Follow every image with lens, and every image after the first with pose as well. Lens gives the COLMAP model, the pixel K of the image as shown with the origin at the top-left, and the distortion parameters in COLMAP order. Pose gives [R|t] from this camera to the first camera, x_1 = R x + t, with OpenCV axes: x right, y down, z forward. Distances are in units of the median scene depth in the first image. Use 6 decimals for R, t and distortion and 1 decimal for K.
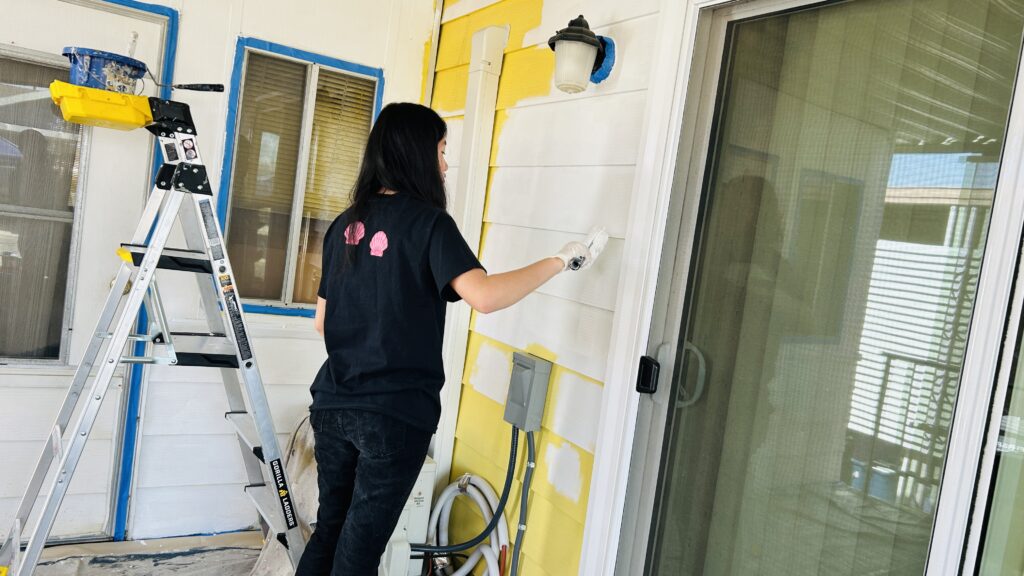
lens RADIAL K [[771.1, 0, 531.1], [0, 771.1, 284.7], [0, 0, 1]] dist [0.113836, -0.163914]
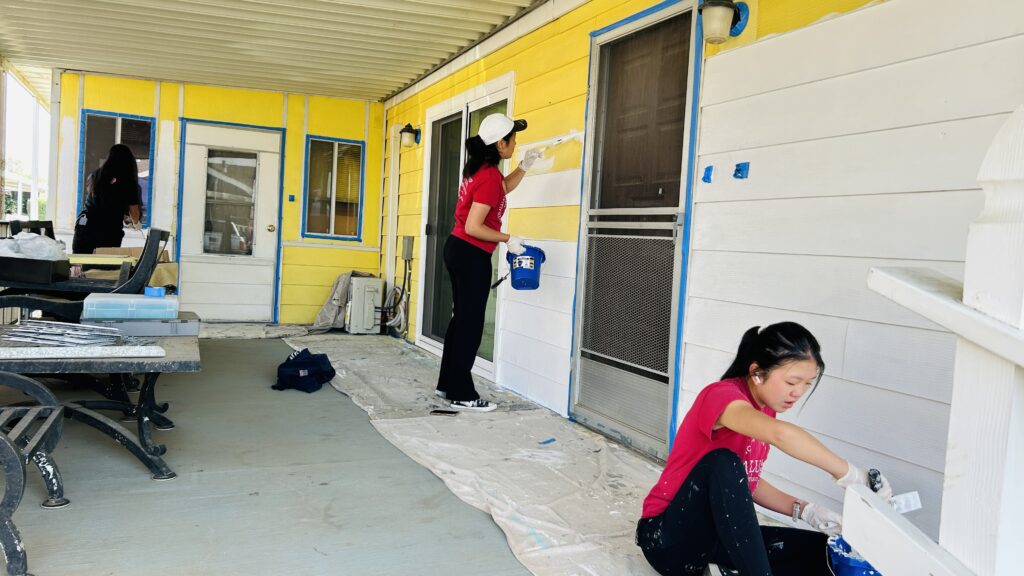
lens RADIAL K [[771.1, 0, 531.1], [0, 771.1, 284.7], [0, 0, 1]] dist [0.113836, -0.163914]
pose [[0.992515, -0.075457, -0.096018, 0.693975], [0.071841, 0.996590, -0.040582, 0.407244], [0.098753, 0.033380, 0.994552, -1.782951]]
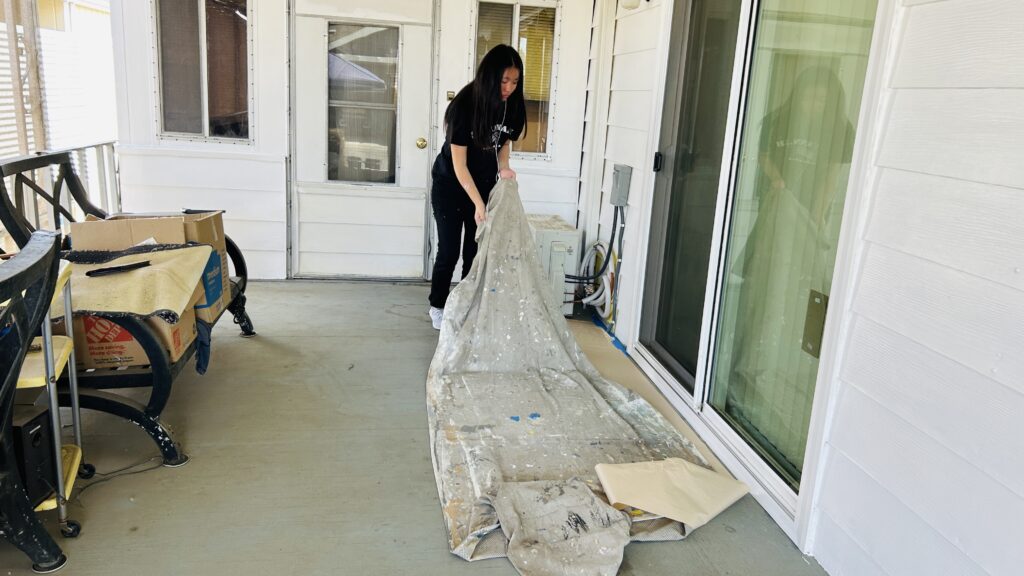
lens RADIAL K [[771.1, 0, 531.1], [0, 771.1, 284.7], [0, 0, 1]] dist [0.113836, -0.163914]
pose [[0.931497, 0.004453, -0.363722, 0.425666], [0.041130, 0.992223, 0.117484, 0.137491], [0.361416, -0.124396, 0.924069, -0.705755]]
